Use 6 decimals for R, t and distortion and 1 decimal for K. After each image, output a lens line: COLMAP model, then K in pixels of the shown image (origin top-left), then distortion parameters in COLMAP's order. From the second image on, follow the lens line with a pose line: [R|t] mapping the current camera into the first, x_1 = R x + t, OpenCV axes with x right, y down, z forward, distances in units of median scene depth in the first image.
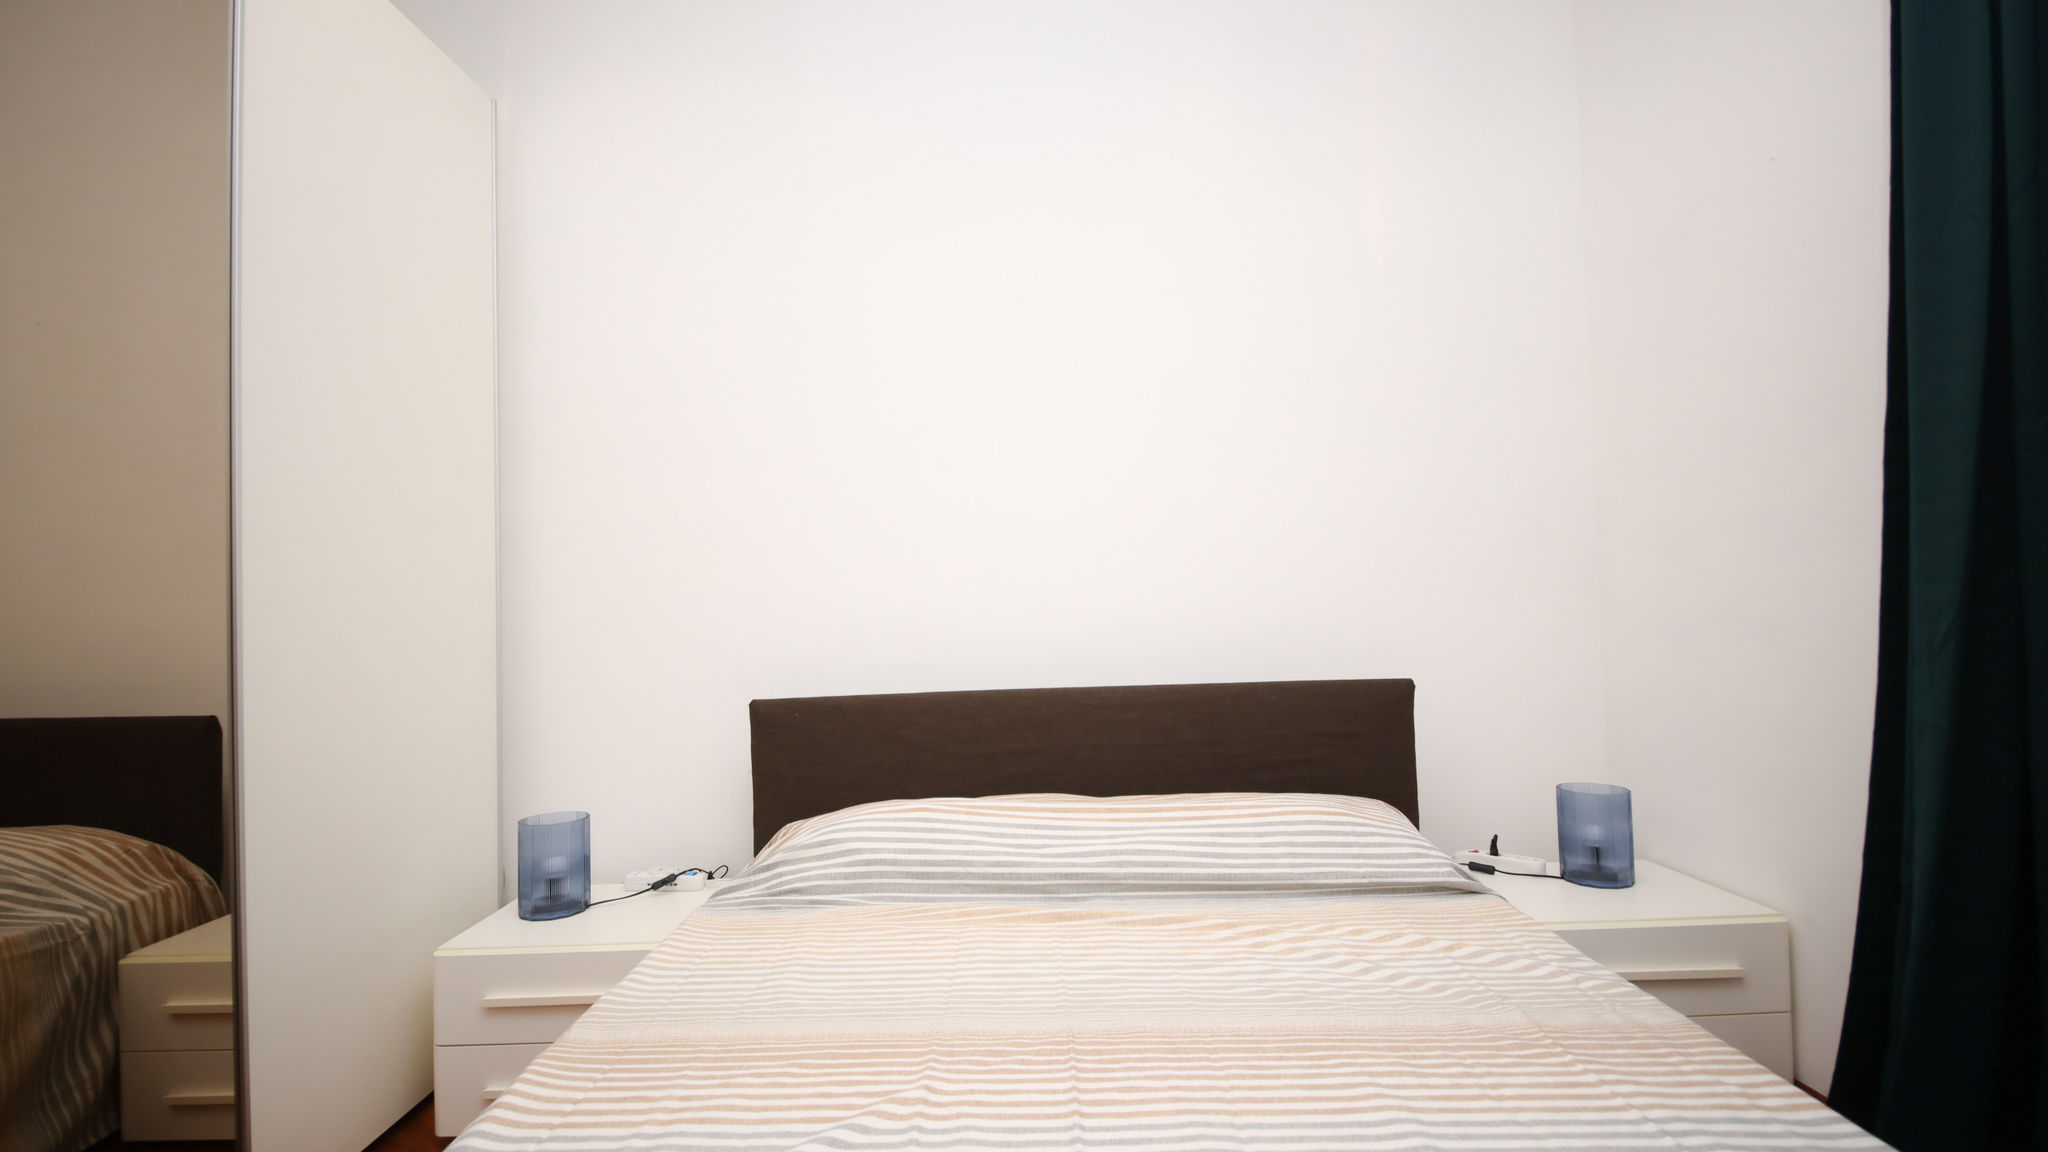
lens RADIAL K [[965.1, 0, 1016.6], [0, 965.1, 574.4], [0, 0, 1]] dist [0.046553, -0.041105]
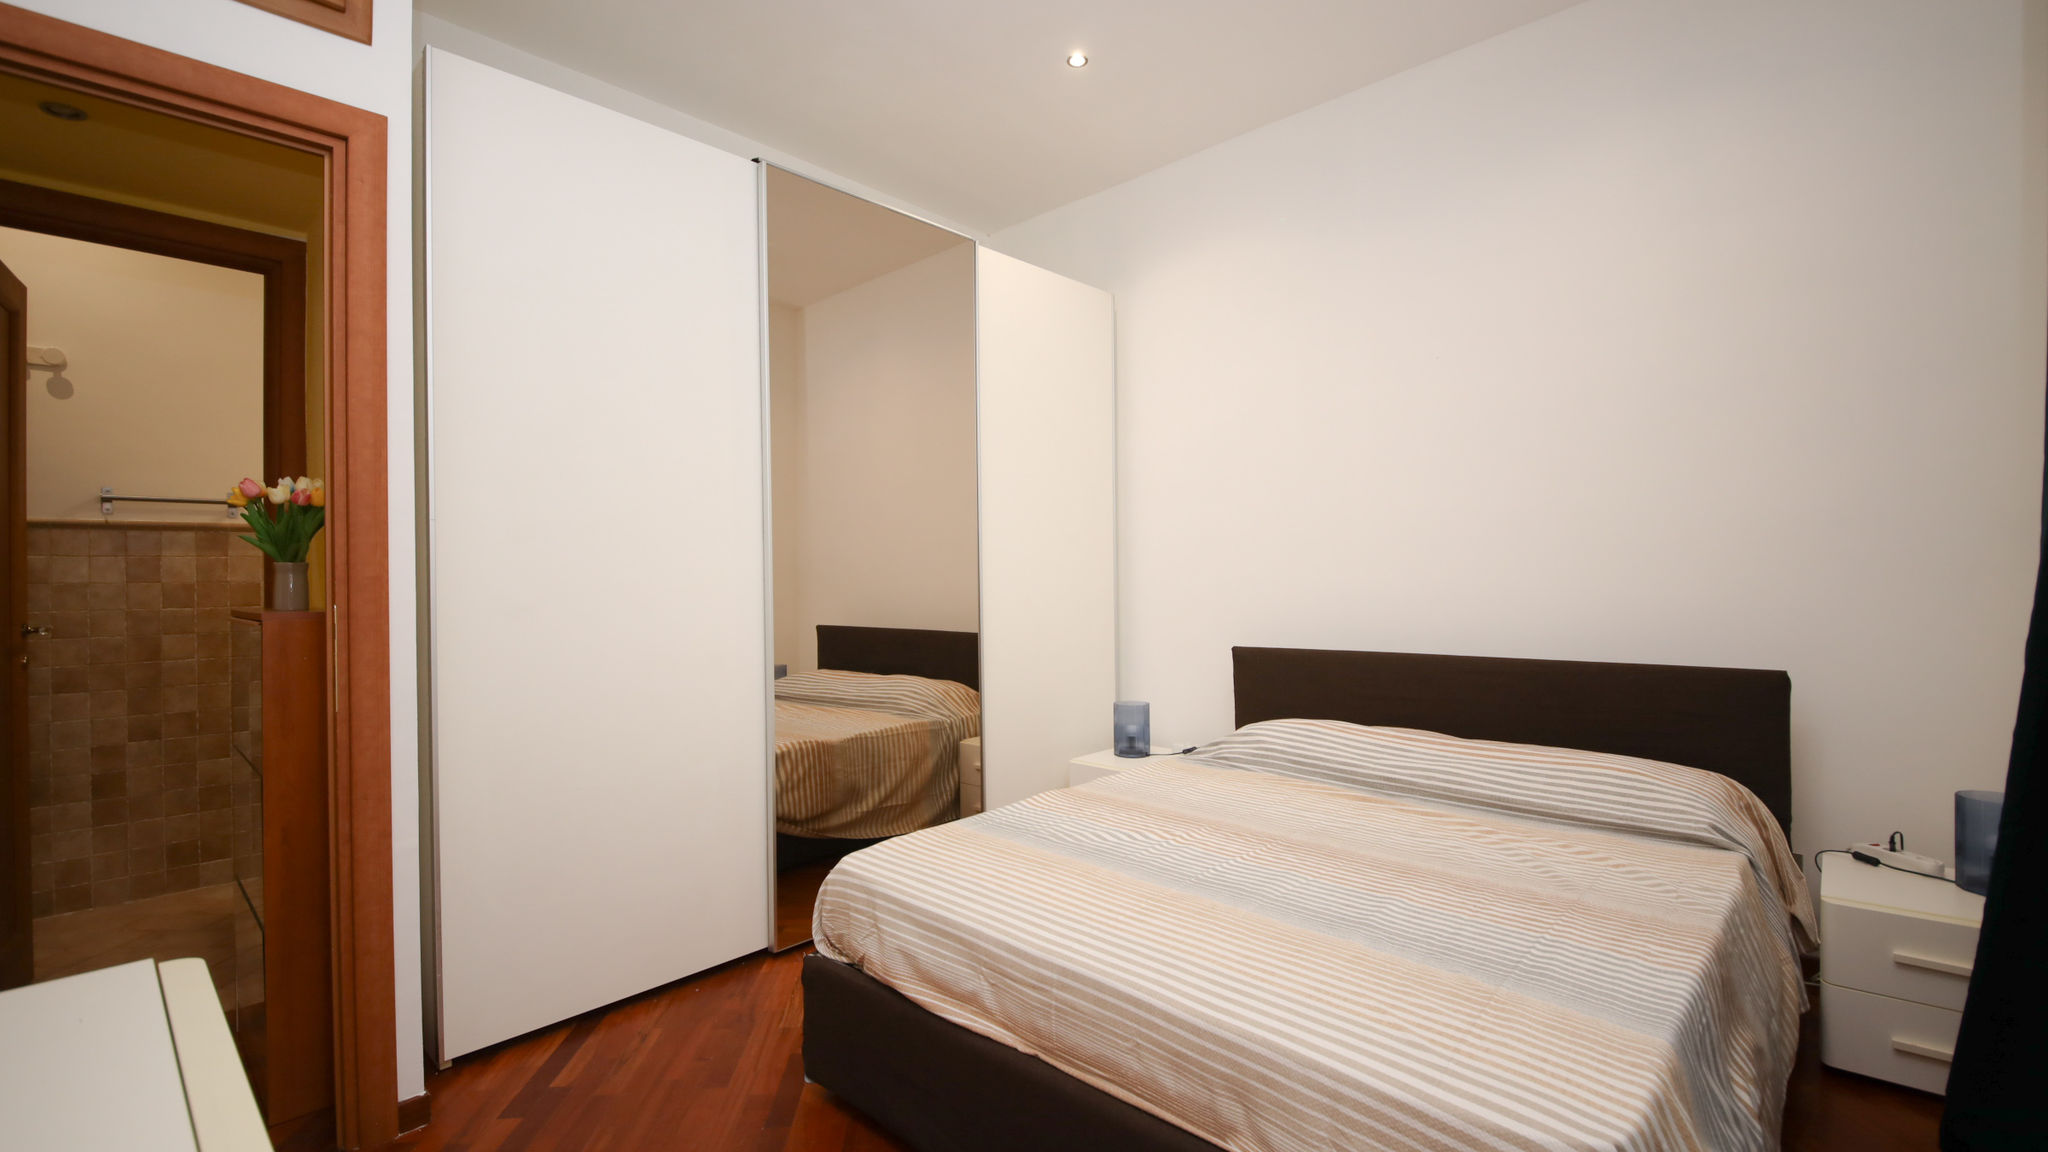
lens RADIAL K [[847.9, 0, 1019.9], [0, 847.9, 570.0], [0, 0, 1]] dist [0.003205, -0.012532]
pose [[0.722115, 0.010169, -0.691698, 0.534340], [0.012072, 0.999554, 0.027299, -0.050511], [0.691668, -0.028063, 0.721670, -0.315306]]
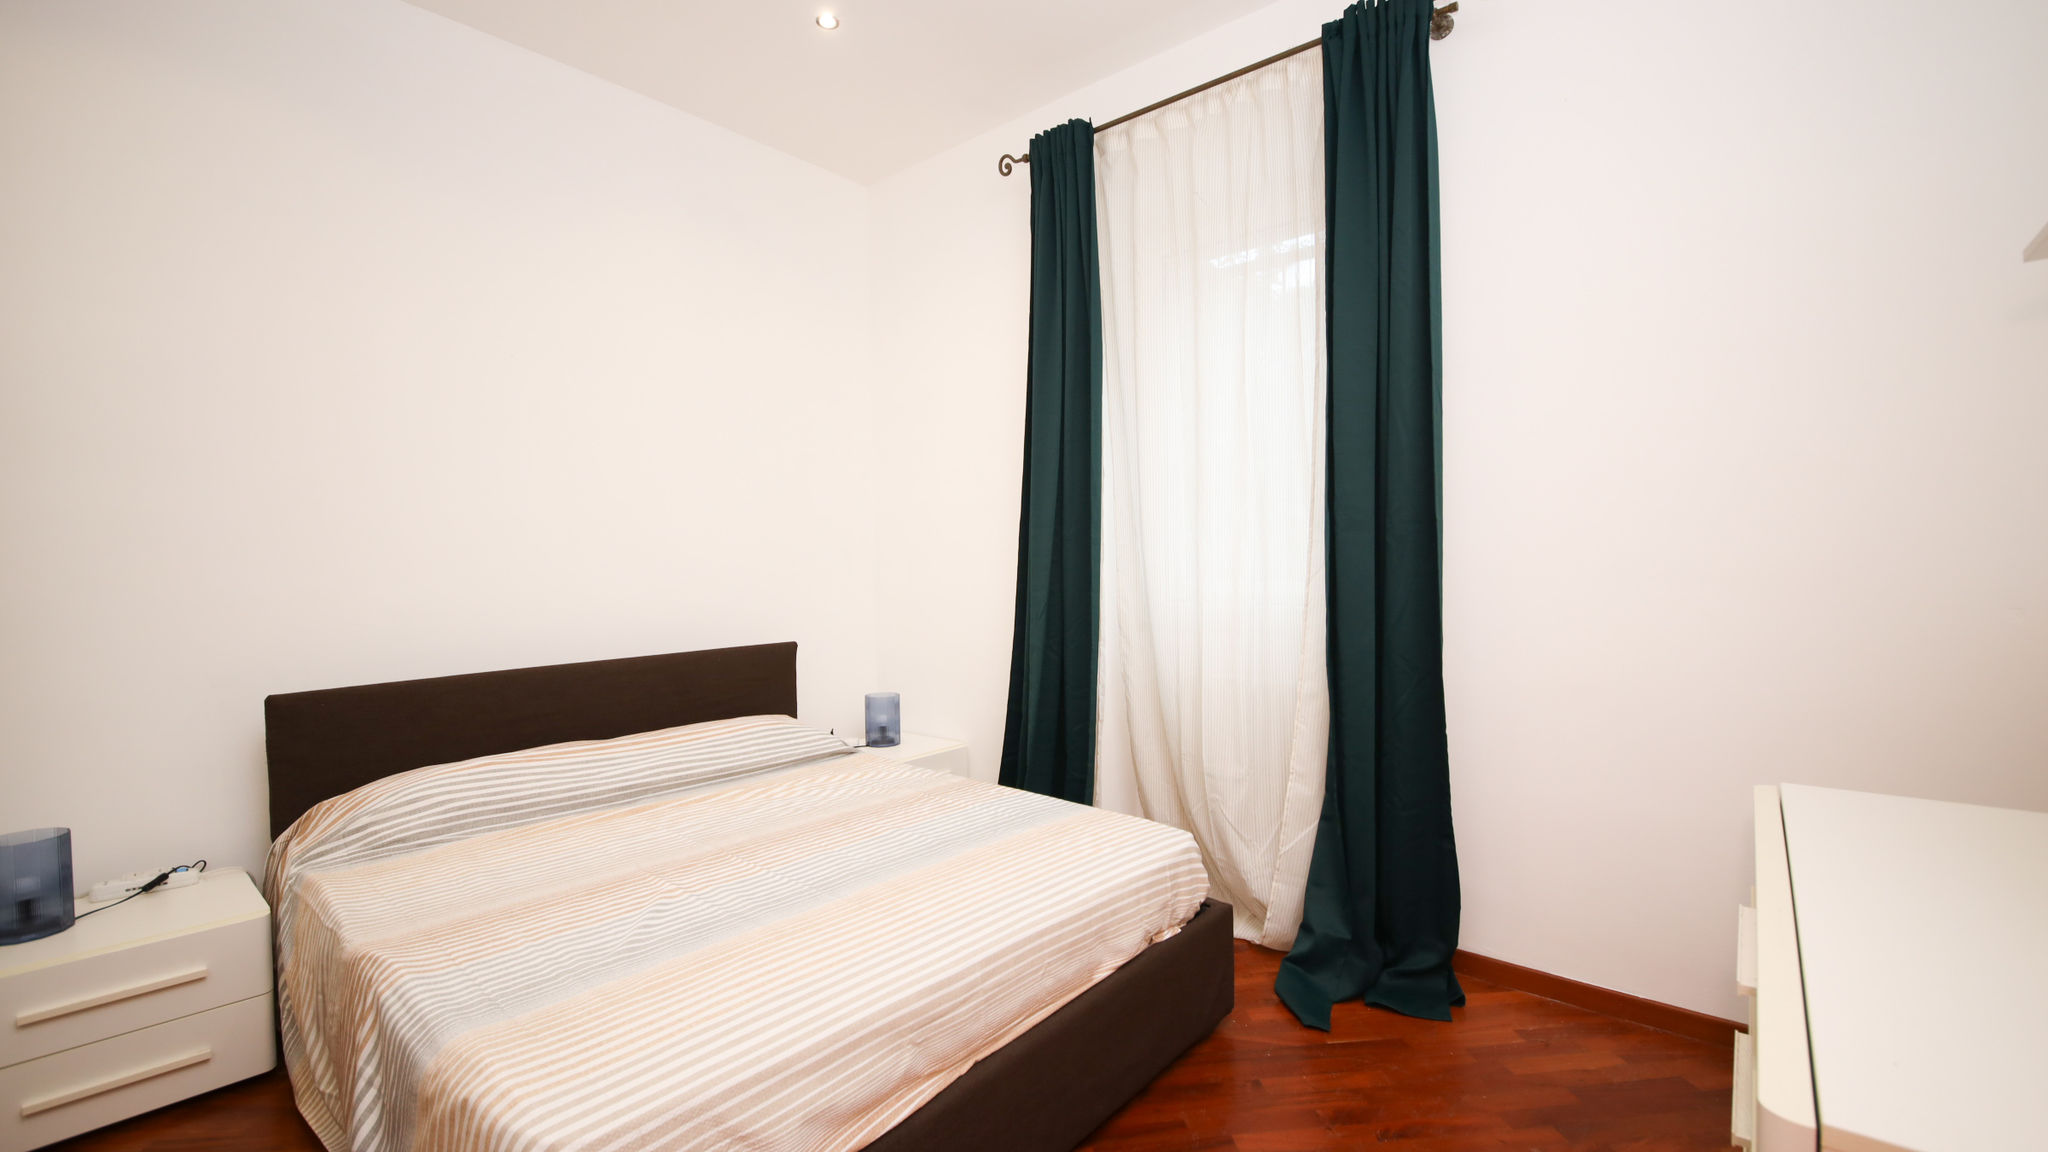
lens RADIAL K [[850.9, 0, 1024.0], [0, 850.9, 576.0], [0, 0, 1]] dist [0.001229, -0.006393]
pose [[0.665912, 0.000064, 0.746031, -0.500398], [-0.023893, 0.999489, 0.021241, -0.053008], [-0.745648, -0.031969, 0.665573, -0.302154]]
